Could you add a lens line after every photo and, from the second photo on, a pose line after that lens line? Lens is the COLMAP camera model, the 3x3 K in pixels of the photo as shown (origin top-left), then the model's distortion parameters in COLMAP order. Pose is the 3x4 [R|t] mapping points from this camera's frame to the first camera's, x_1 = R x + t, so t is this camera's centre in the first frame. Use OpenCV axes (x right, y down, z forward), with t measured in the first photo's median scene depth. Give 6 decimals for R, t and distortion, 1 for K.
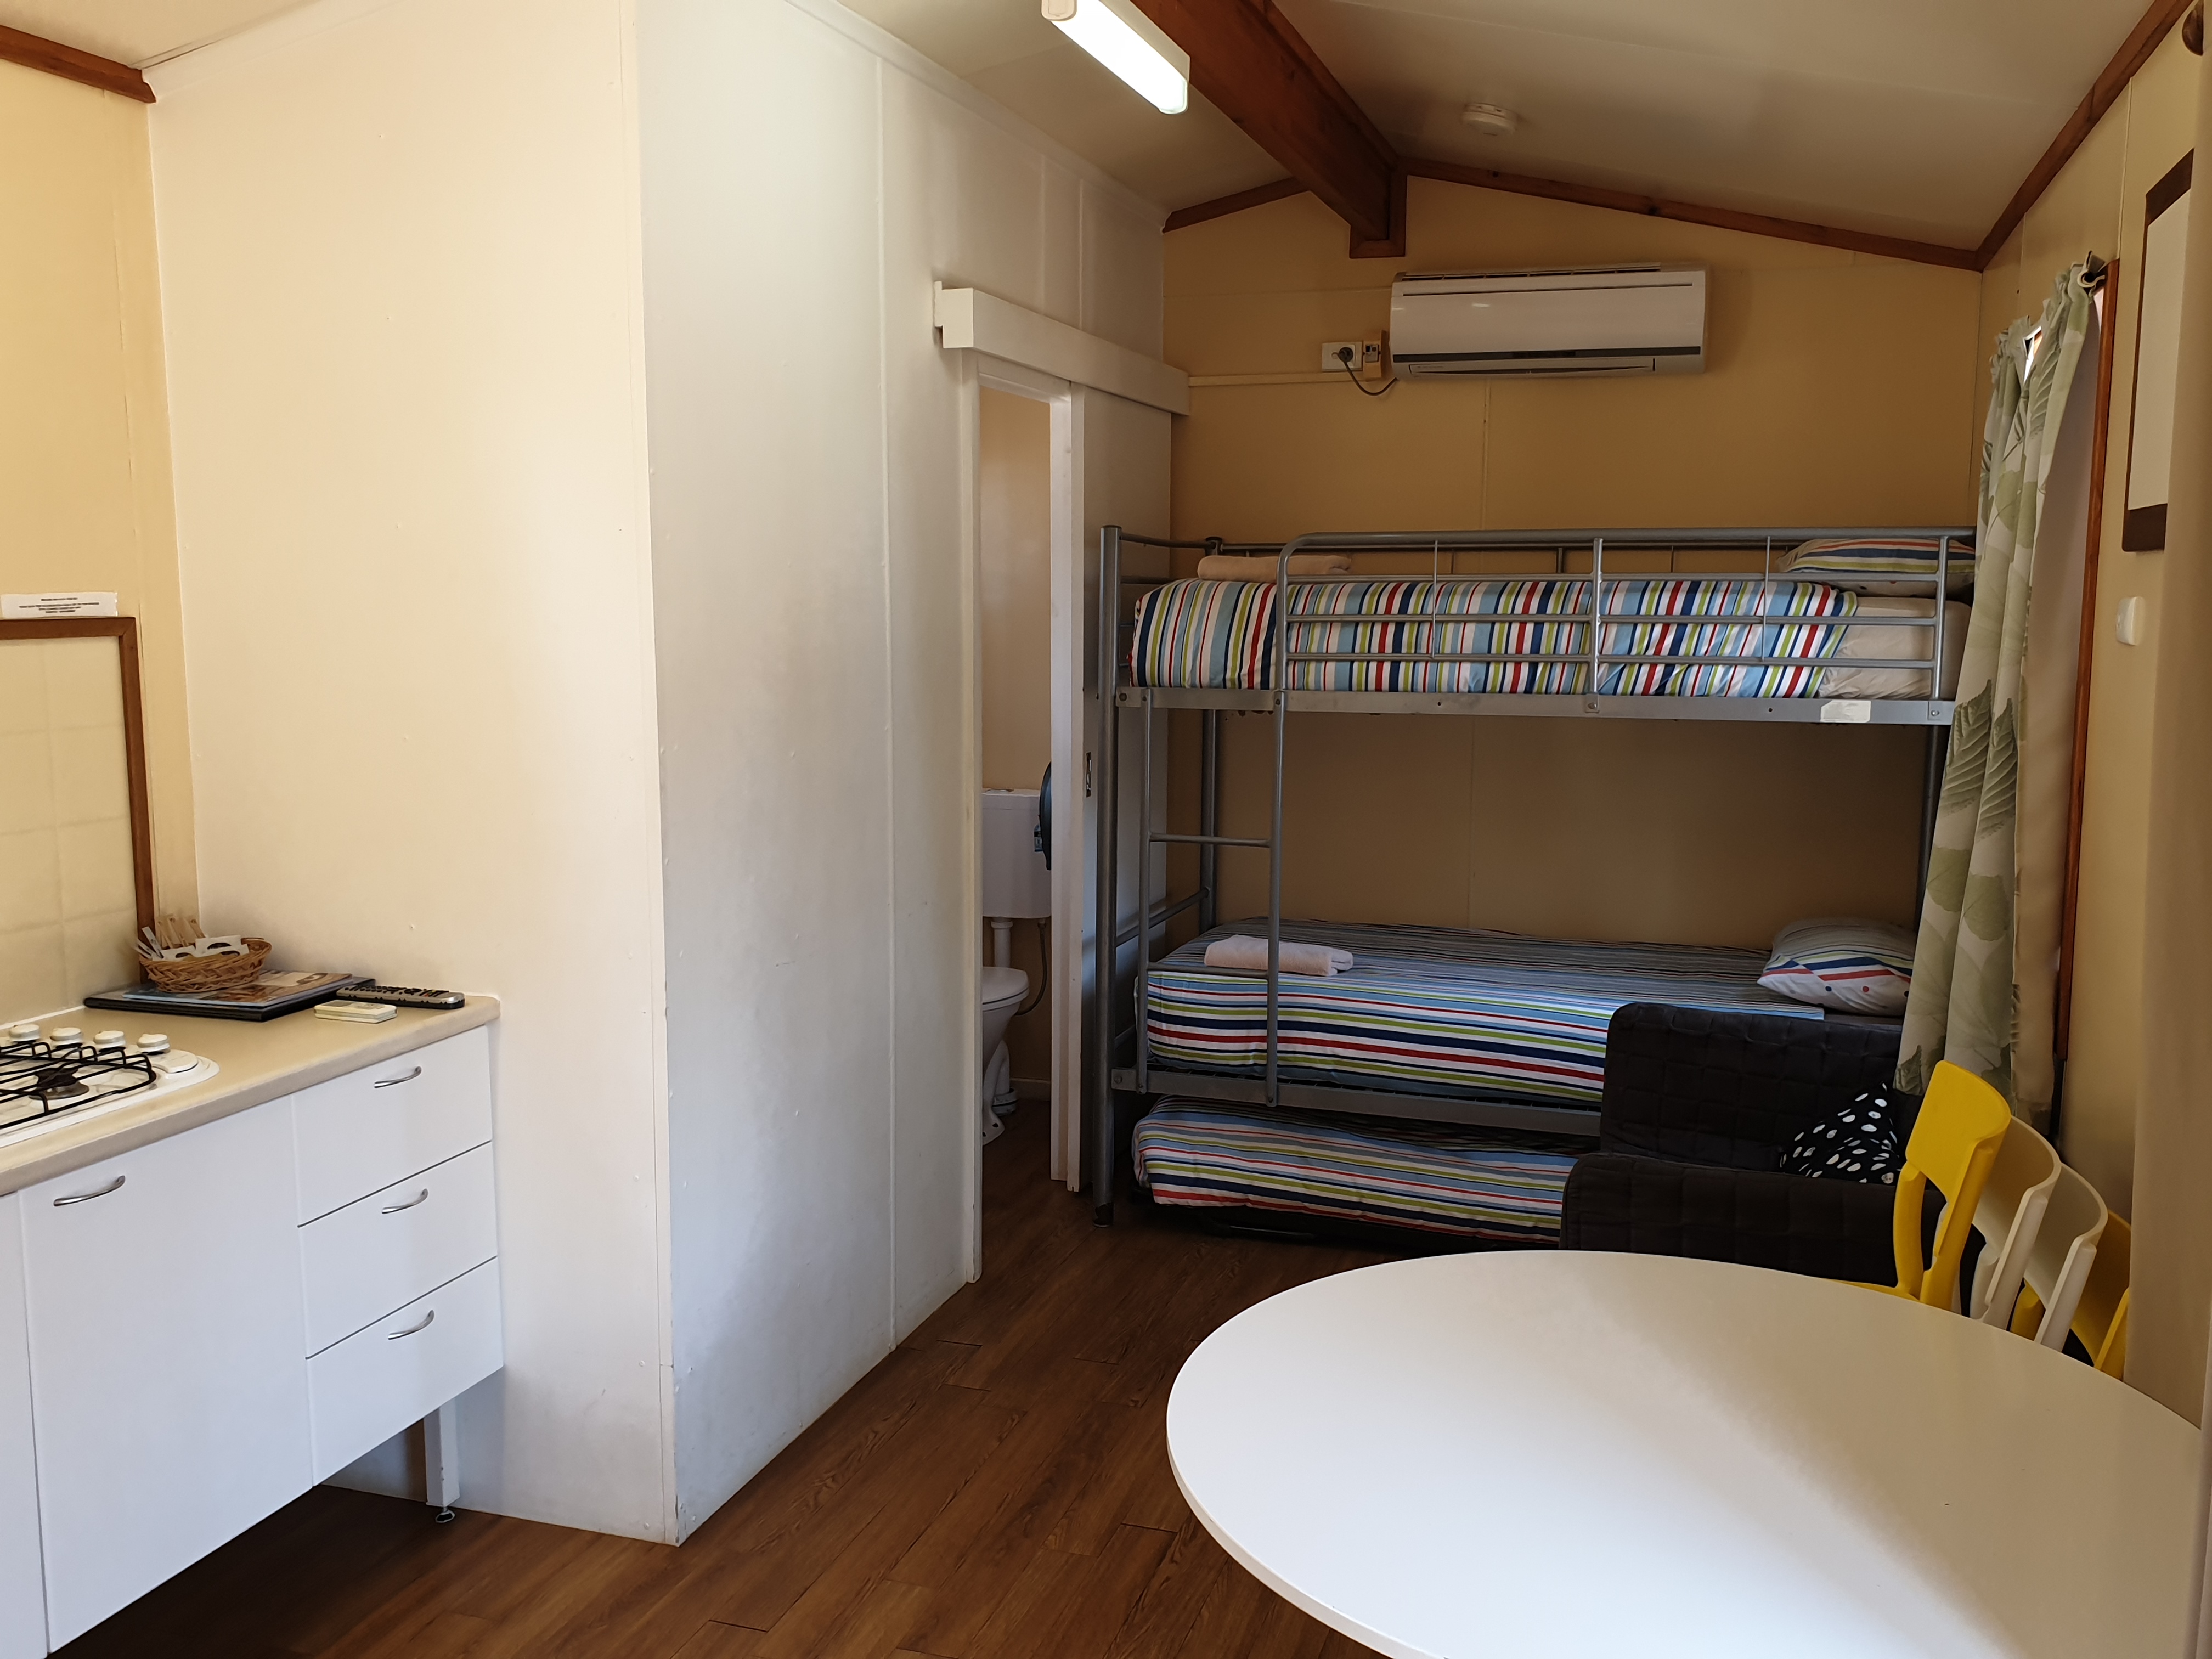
lens RADIAL K [[1923.4, 0, 1084.8], [0, 1923.4, 840.8], [0, 0, 1]] dist [0.049105, -0.050124]
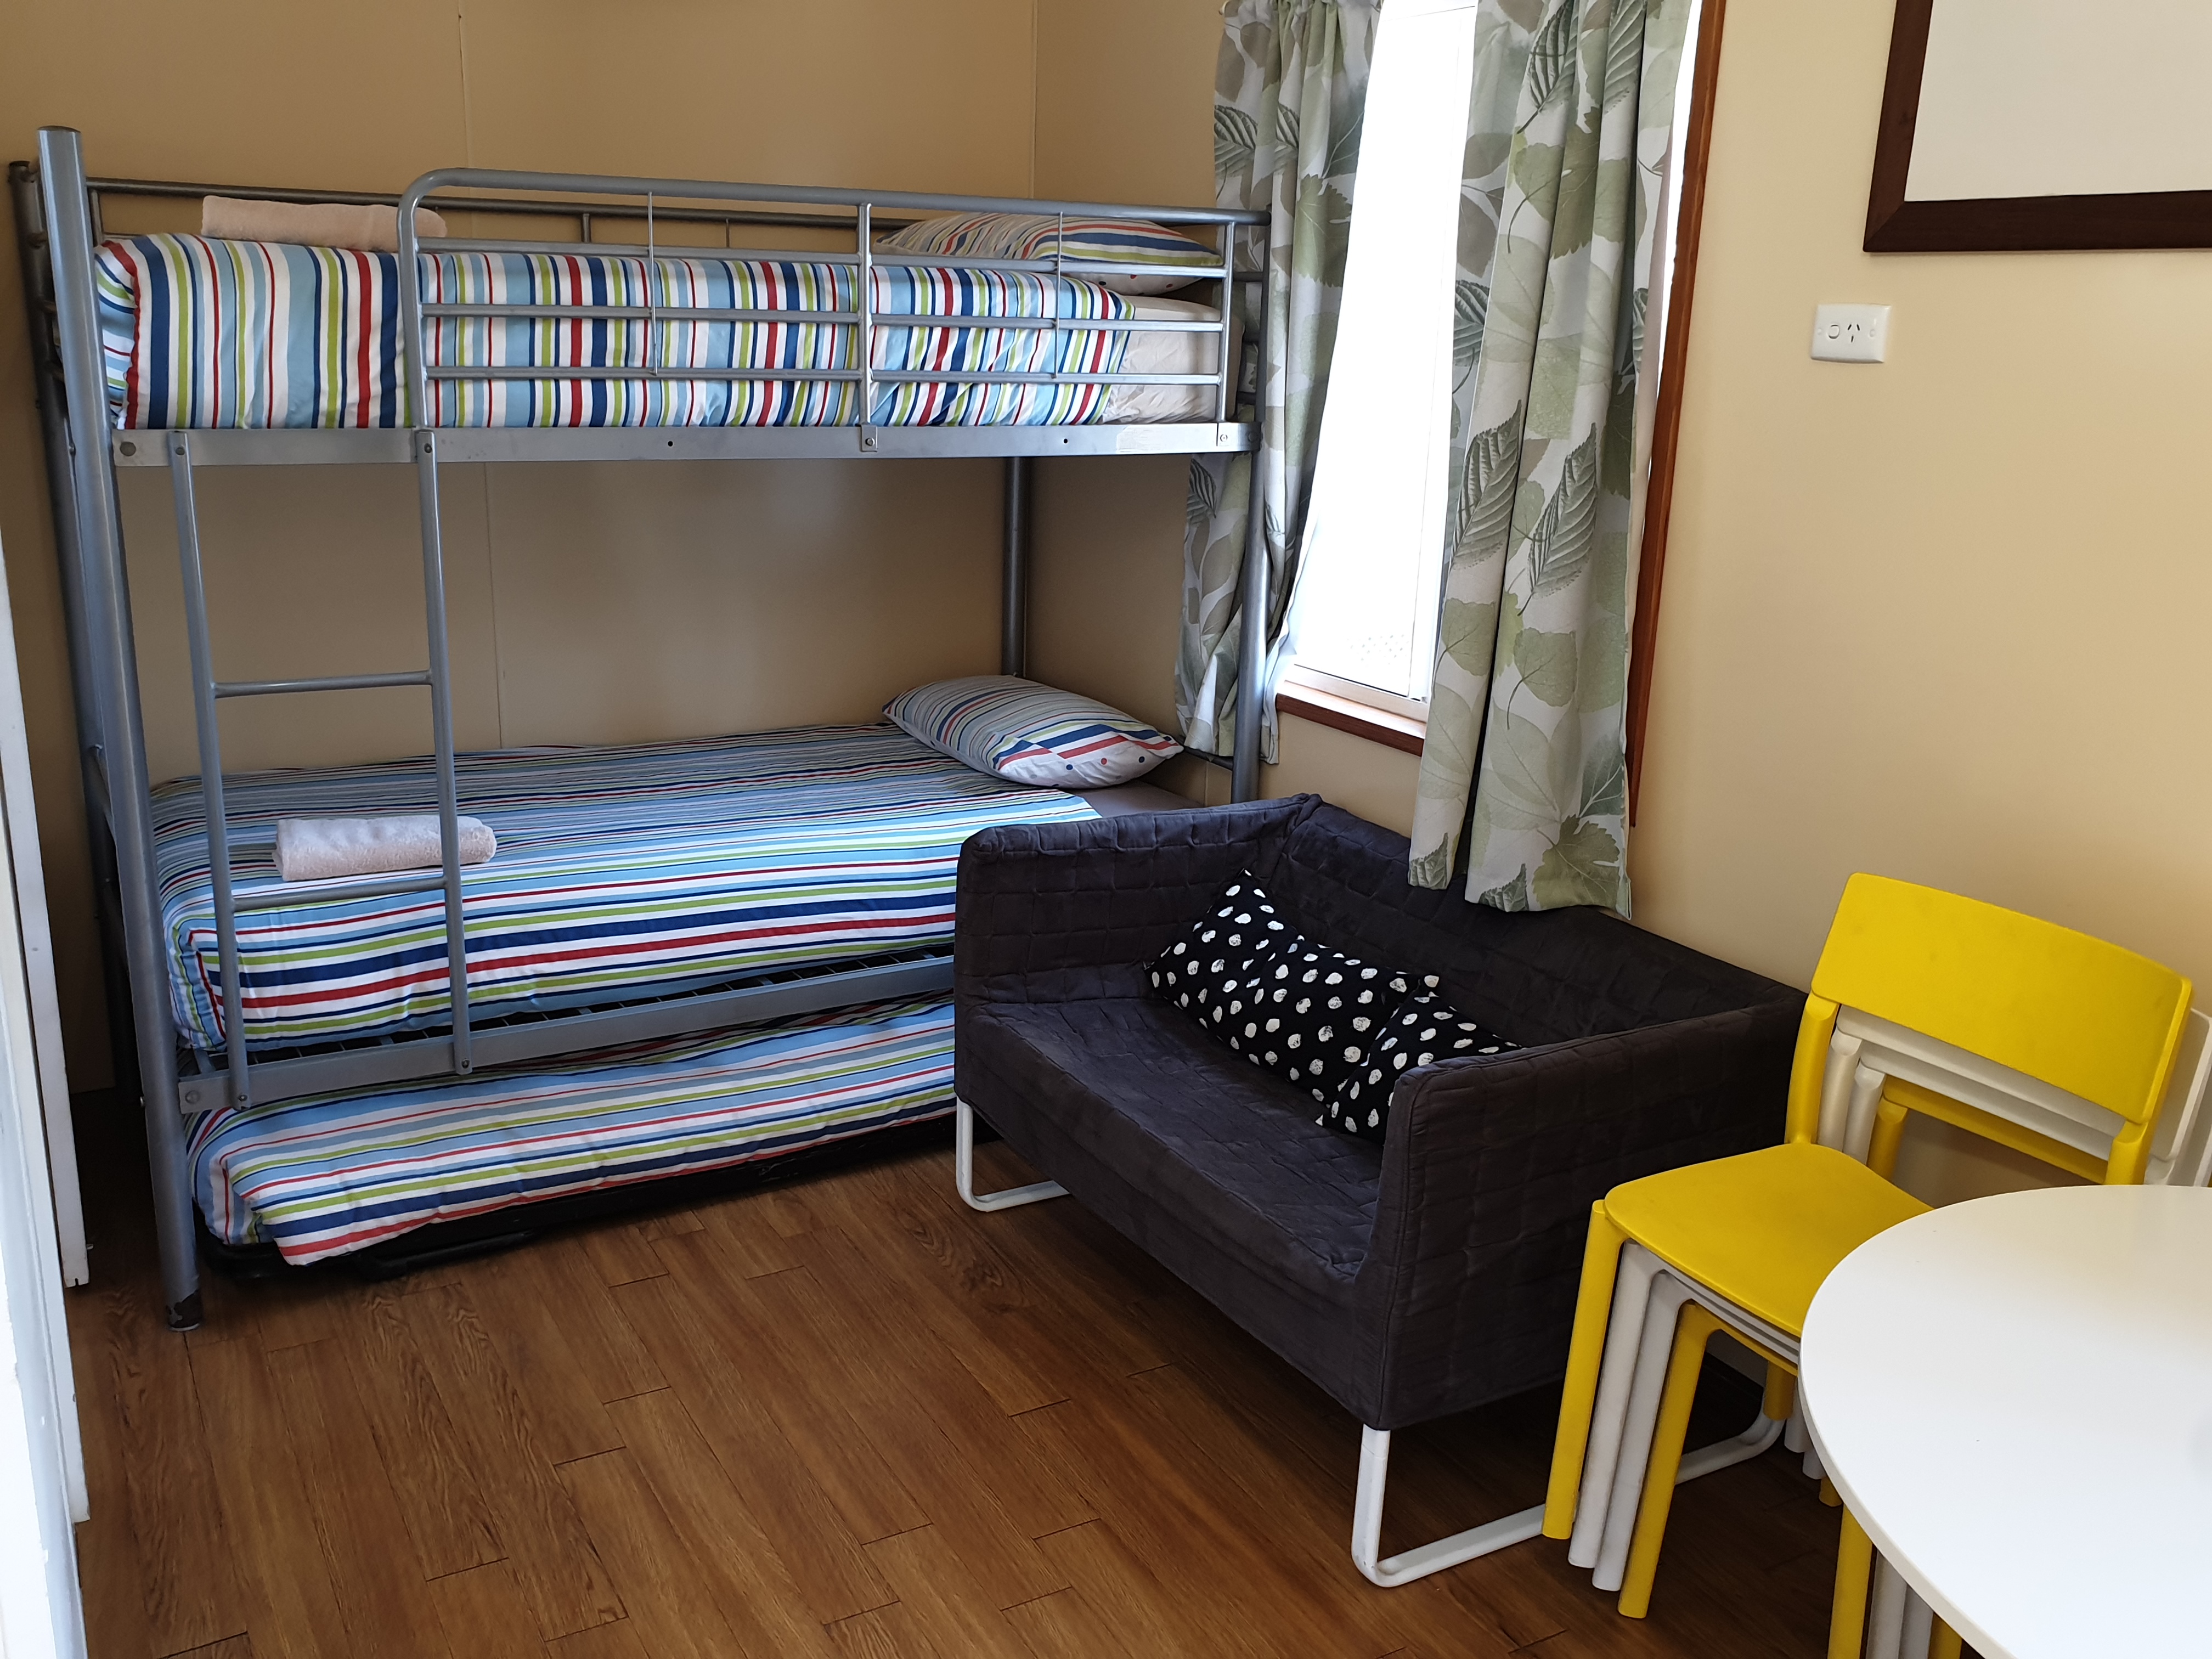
lens RADIAL K [[1923.4, 0, 1156.8], [0, 1923.4, 883.5], [0, 0, 1]] dist [0.049105, -0.050124]
pose [[0.652733, -0.202218, 0.730101, -0.227012], [0.073625, 0.976088, 0.204527, -0.045434], [-0.754002, -0.079748, 0.652013, 0.401121]]
